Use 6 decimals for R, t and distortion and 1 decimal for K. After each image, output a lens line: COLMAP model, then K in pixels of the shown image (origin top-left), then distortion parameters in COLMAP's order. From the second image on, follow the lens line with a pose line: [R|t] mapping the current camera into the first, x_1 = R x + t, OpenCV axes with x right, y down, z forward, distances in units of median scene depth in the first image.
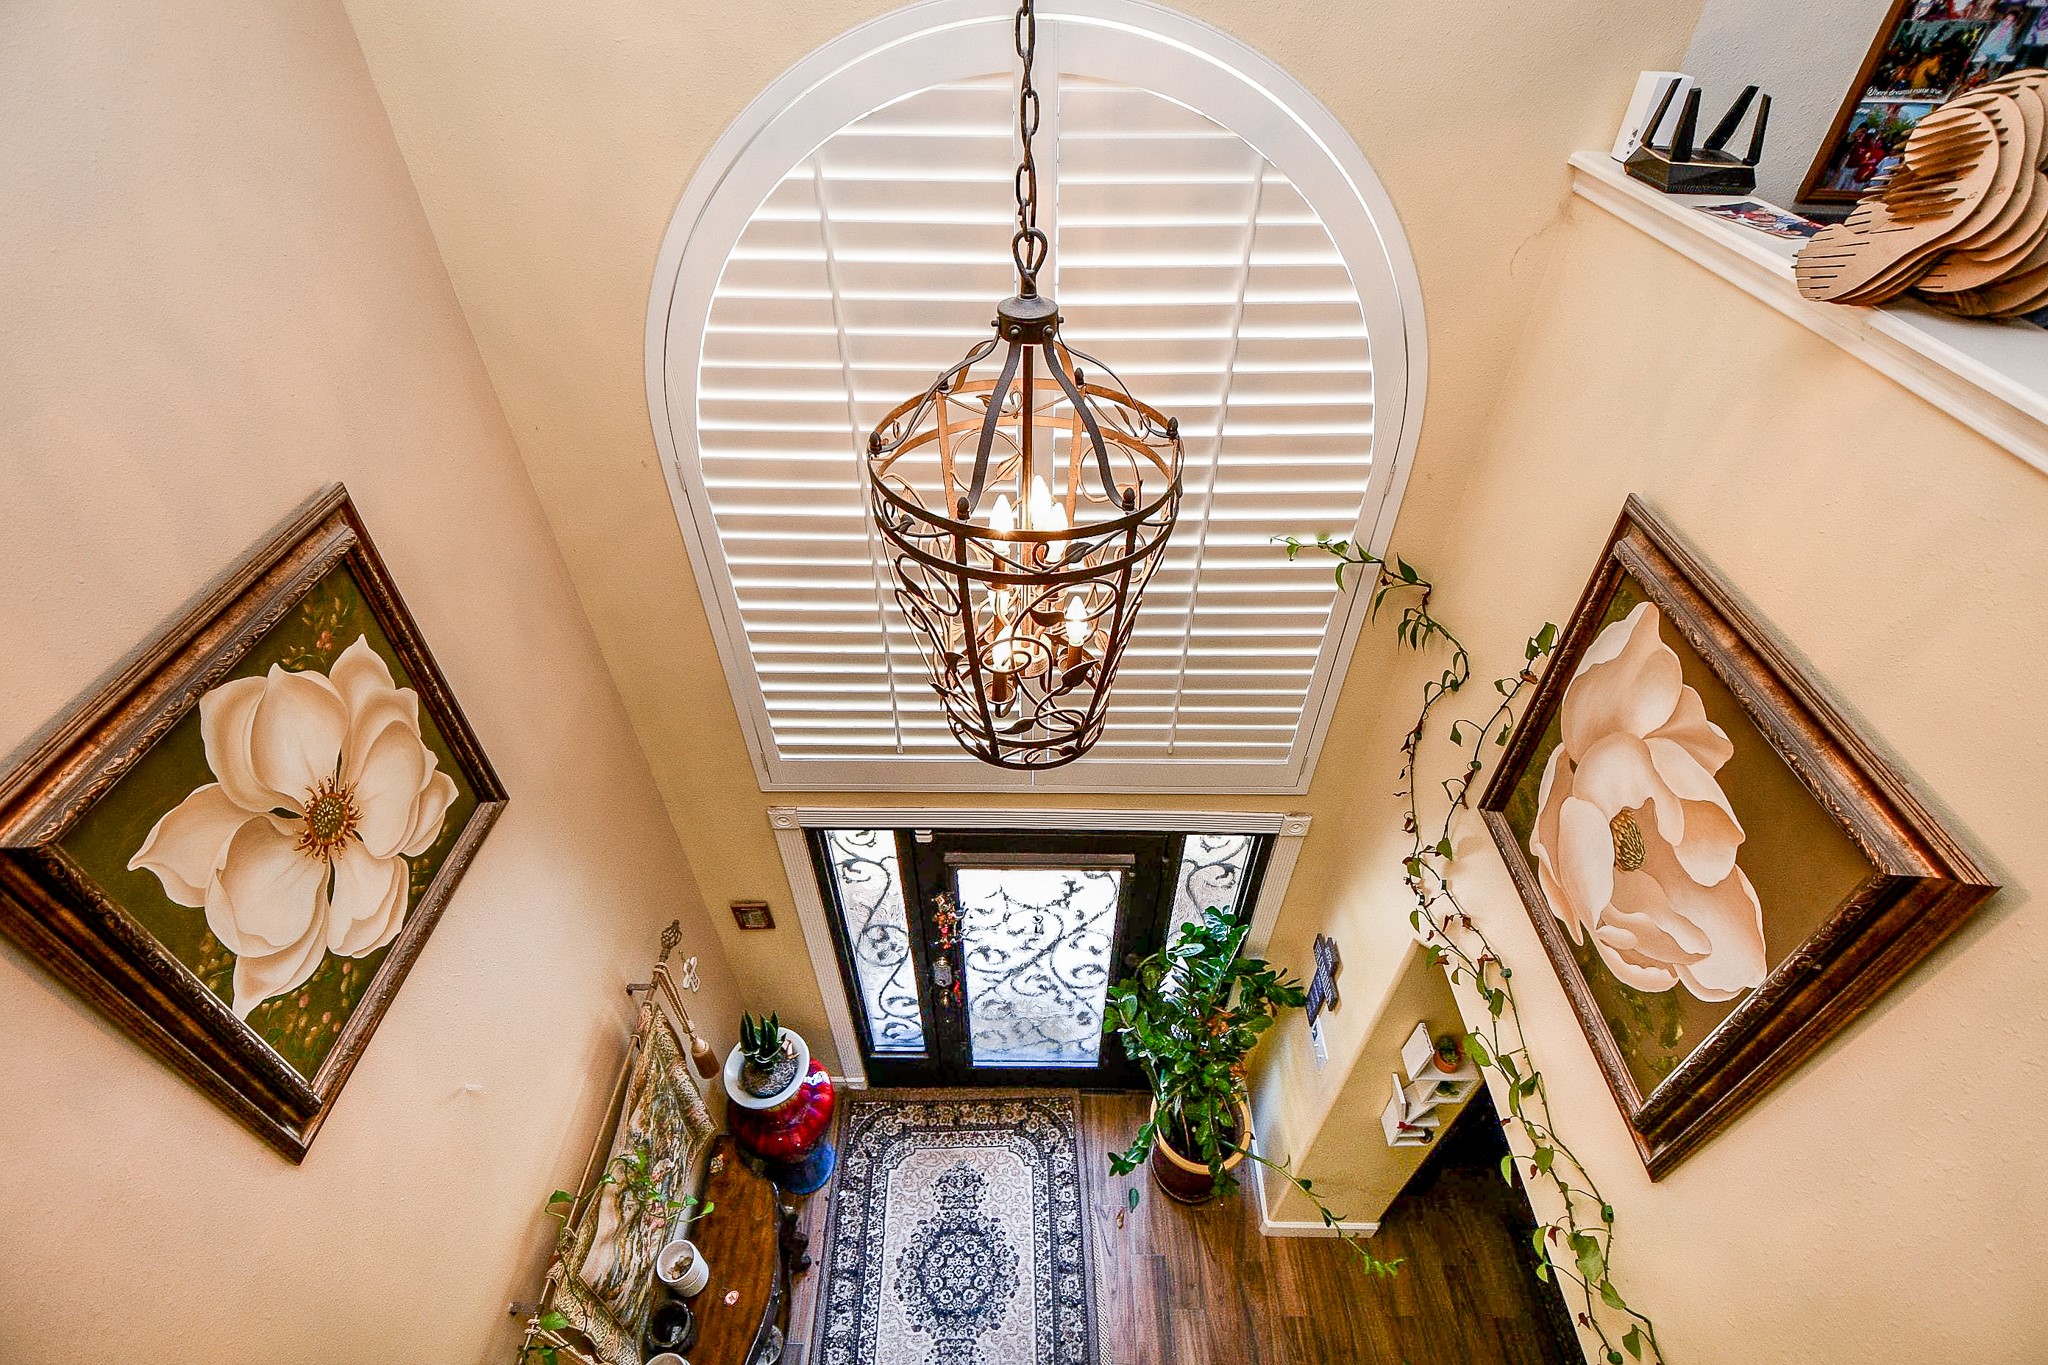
lens RADIAL K [[919.5, 0, 1026.2], [0, 919.5, 686.7], [0, 0, 1]] dist [0.000129, 0.000040]
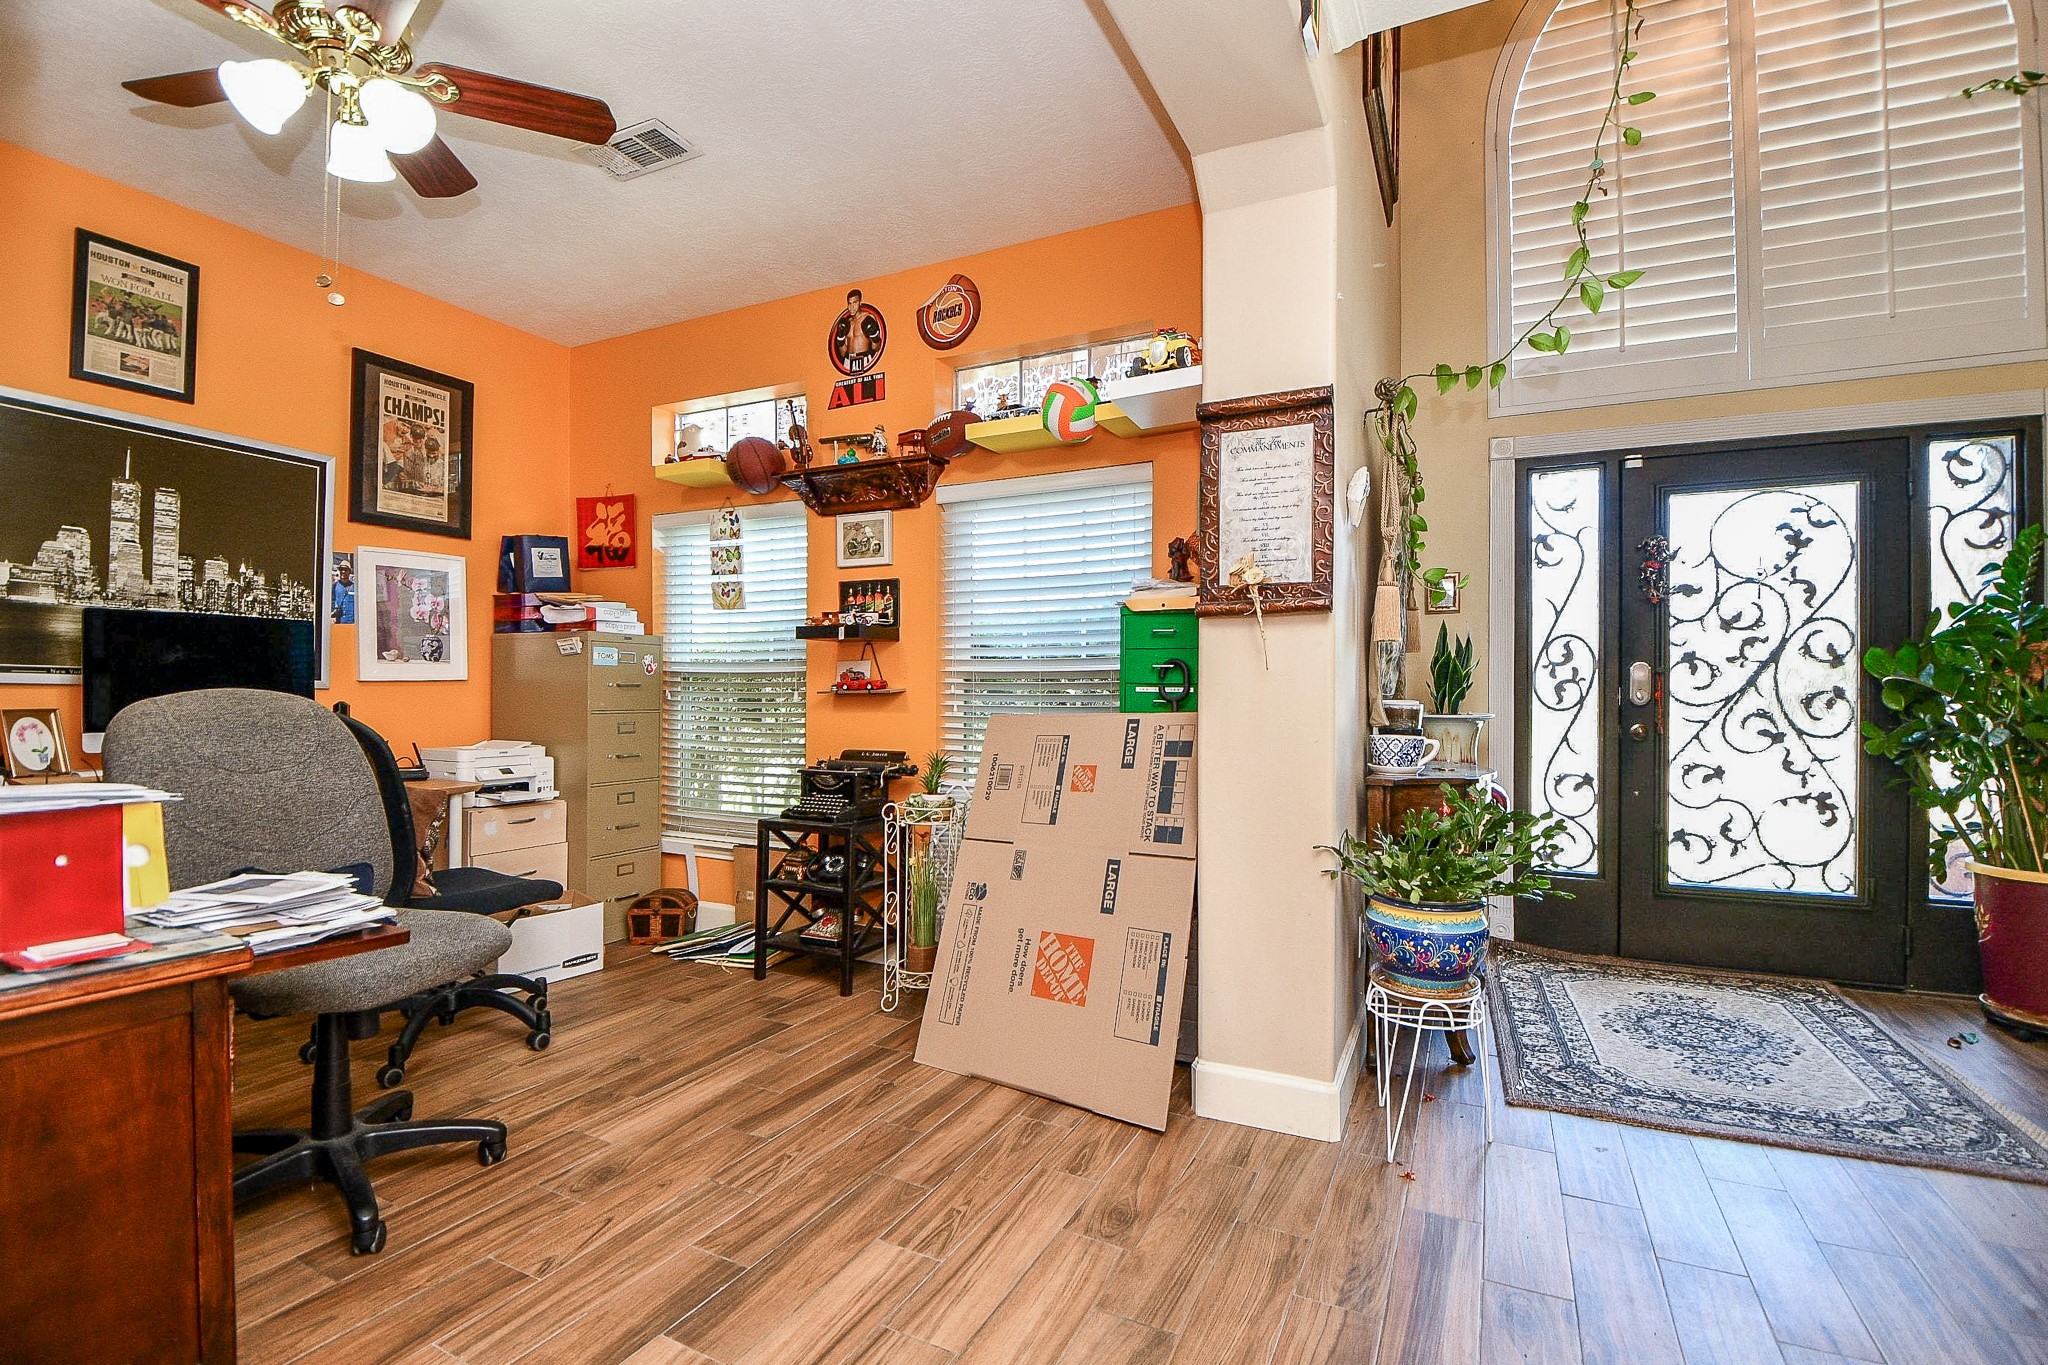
lens RADIAL K [[944.4, 0, 1014.4], [0, 944.4, 681.7], [0, 0, 1]] dist [-0.027504, -0.001277]
pose [[0.901907, 0.000427, -0.431930, -0.248810], [-0.291152, 0.739266, -0.607220, 1.046665], [0.319052, 0.673414, 0.666873, 0.150029]]
